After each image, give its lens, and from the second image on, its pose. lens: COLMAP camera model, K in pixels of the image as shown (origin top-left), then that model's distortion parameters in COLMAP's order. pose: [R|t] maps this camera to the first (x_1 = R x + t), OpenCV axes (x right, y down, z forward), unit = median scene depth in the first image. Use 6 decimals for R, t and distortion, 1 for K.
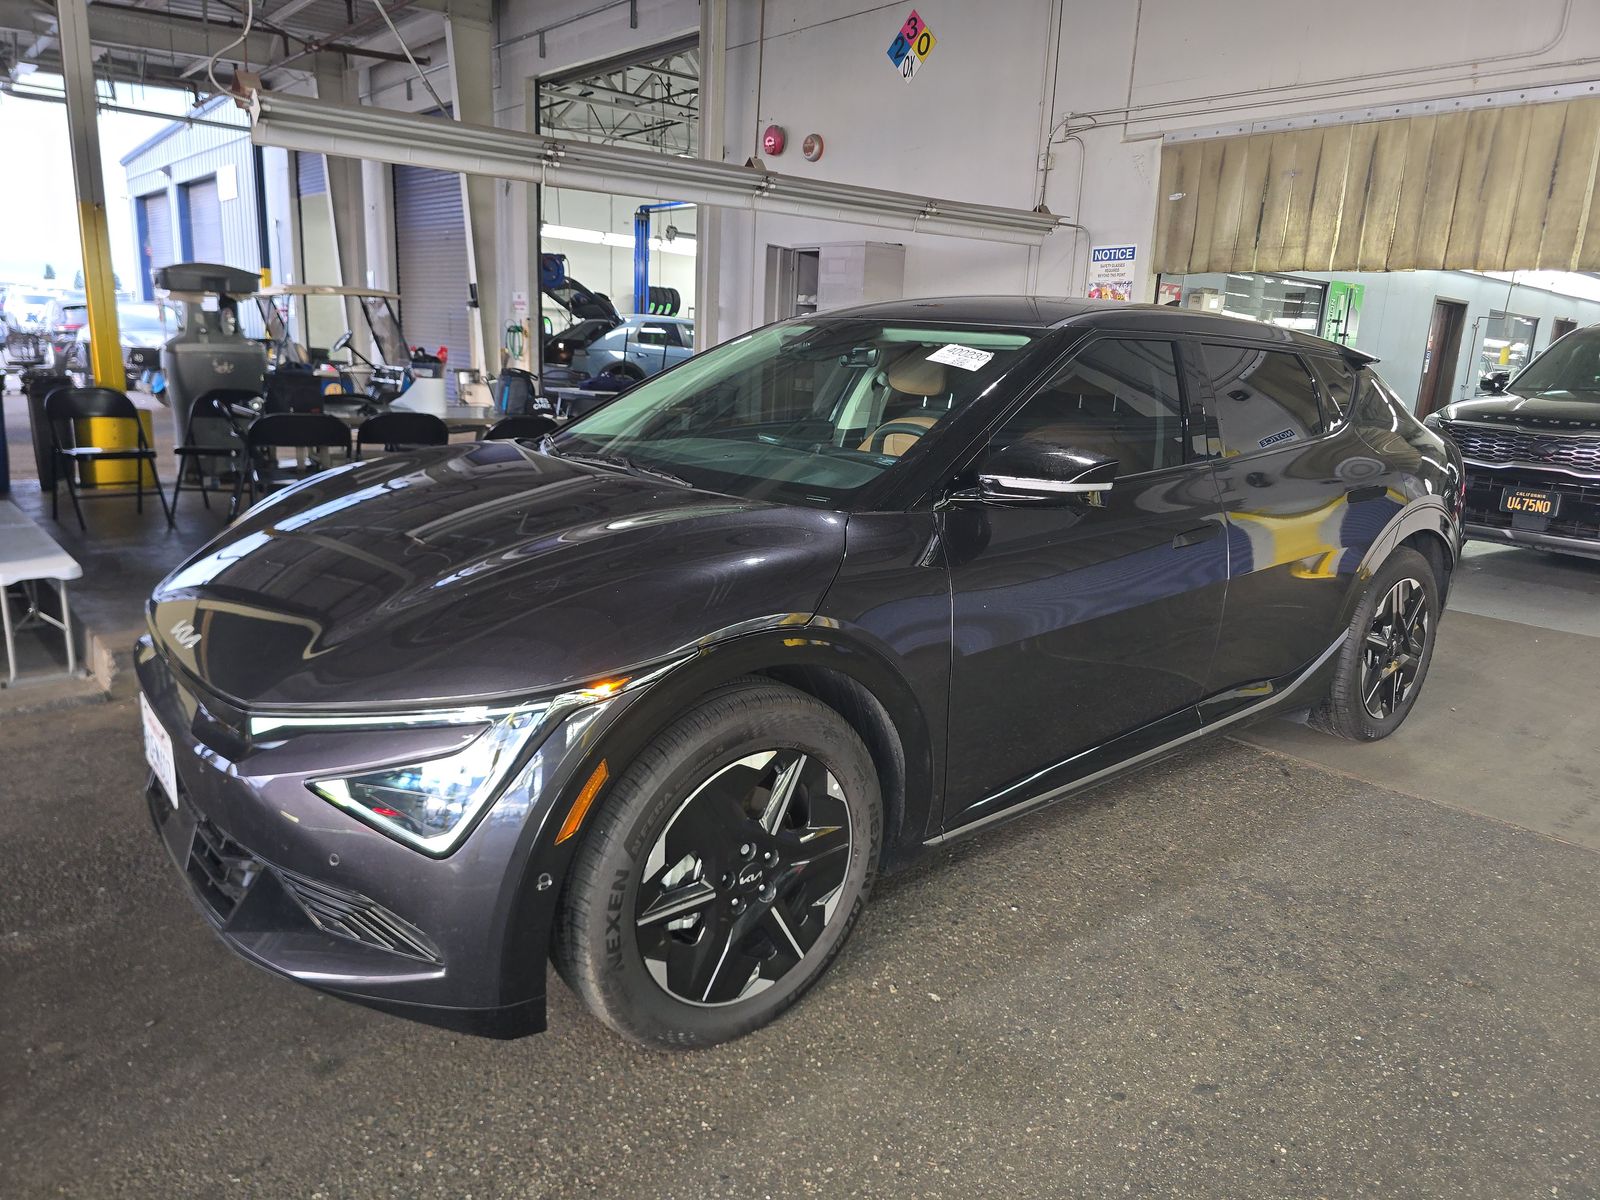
lens RADIAL K [[1057.8, 0, 803.3], [0, 1057.8, 595.3], [0, 0, 1]] dist [0.001014, -0.011780]
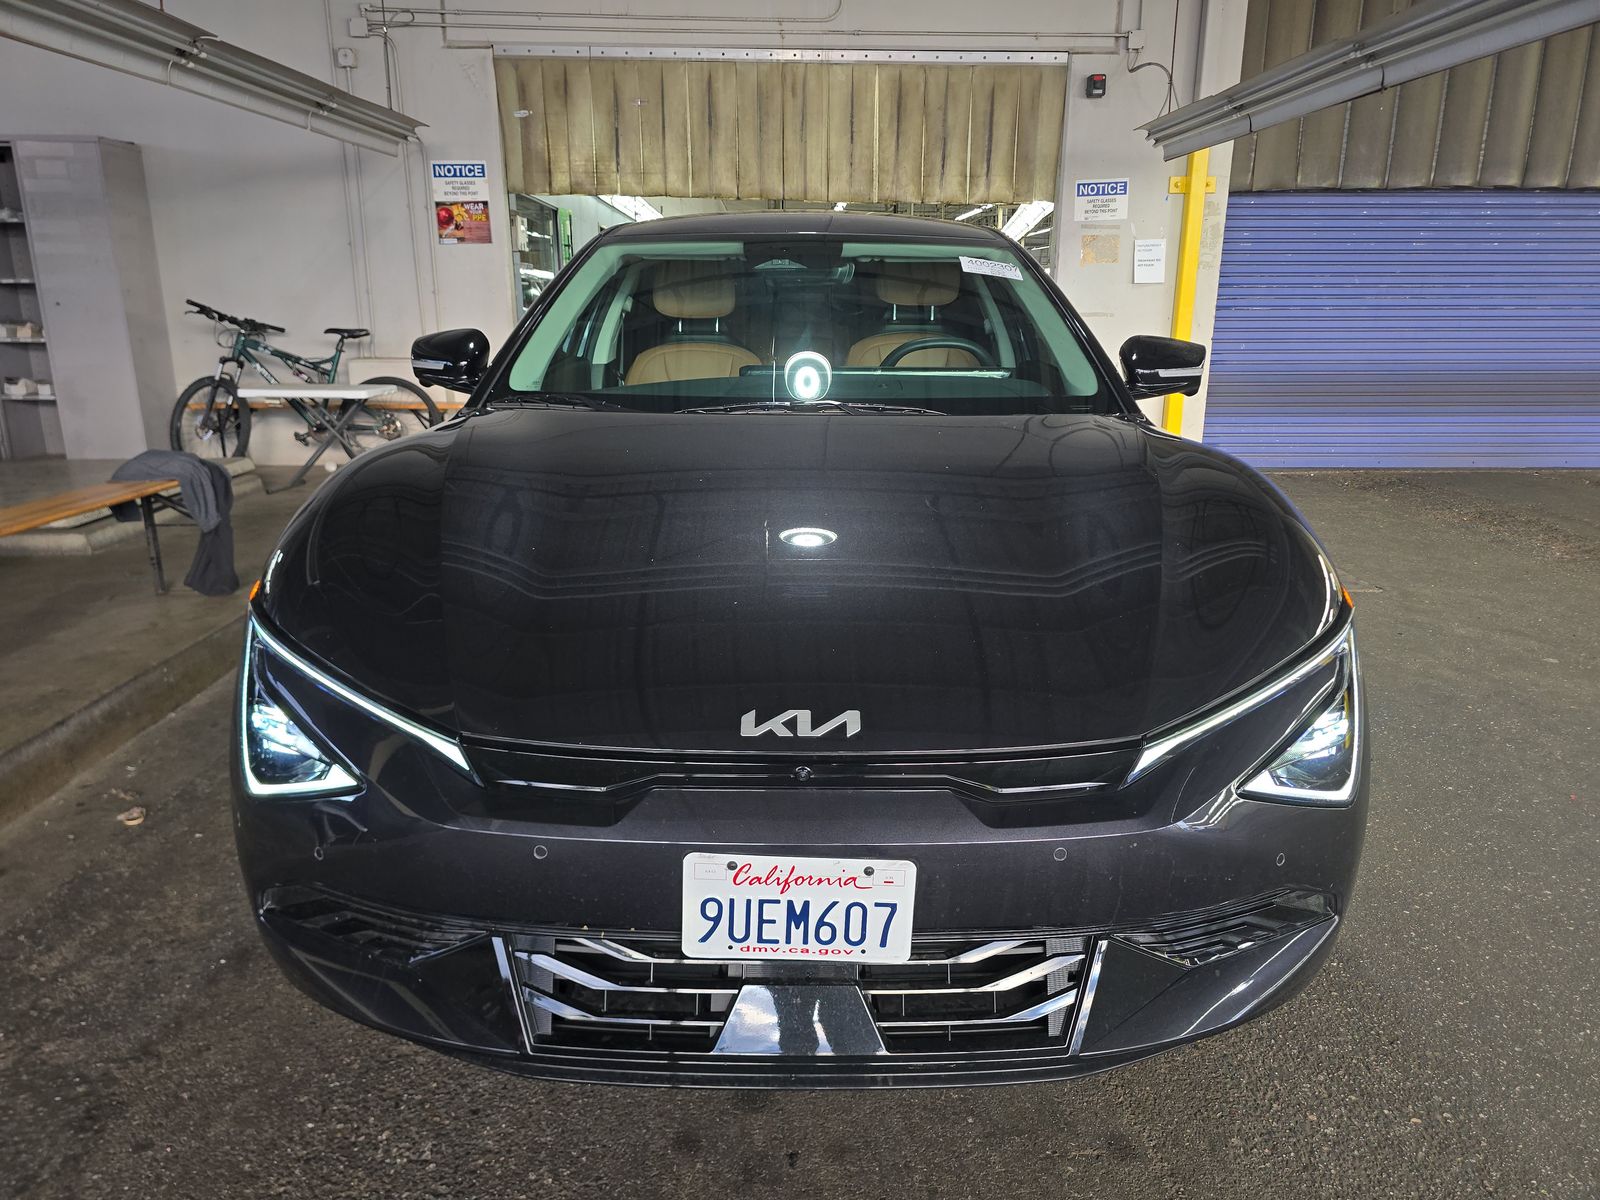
lens RADIAL K [[1057.8, 0, 802.3], [0, 1057.8, 602.9], [0, 0, 1]] dist [0.001014, -0.011780]
pose [[0.652375, -0.239641, 0.719013, -0.329311], [0.188028, 0.970211, 0.152761, -0.042202], [-0.734202, 0.035537, 0.678001, 0.180598]]
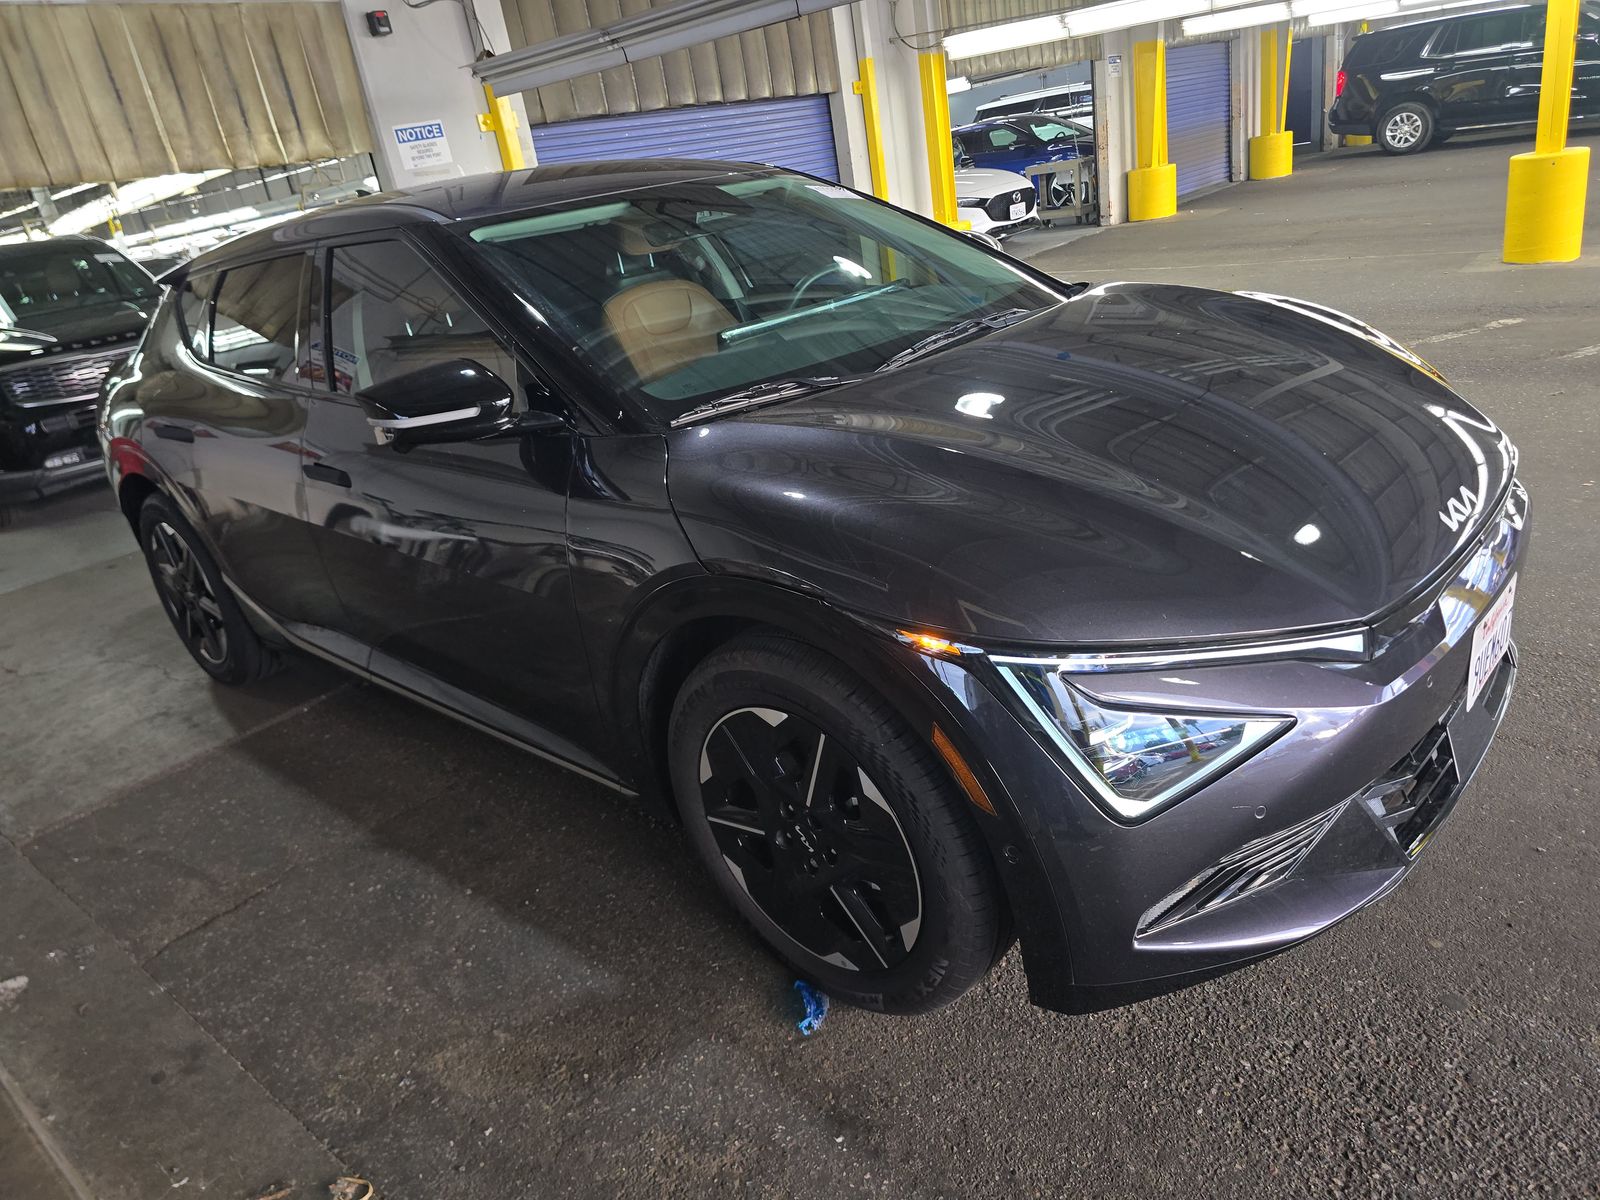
lens RADIAL K [[1057.8, 0, 806.2], [0, 1057.8, 596.4], [0, 0, 1]] dist [0.001014, -0.011780]
pose [[-0.122989, -0.383937, 0.915132, -0.416055], [0.357337, 0.843148, 0.401760, -0.133787], [-0.925842, 0.376423, 0.033497, 0.475960]]
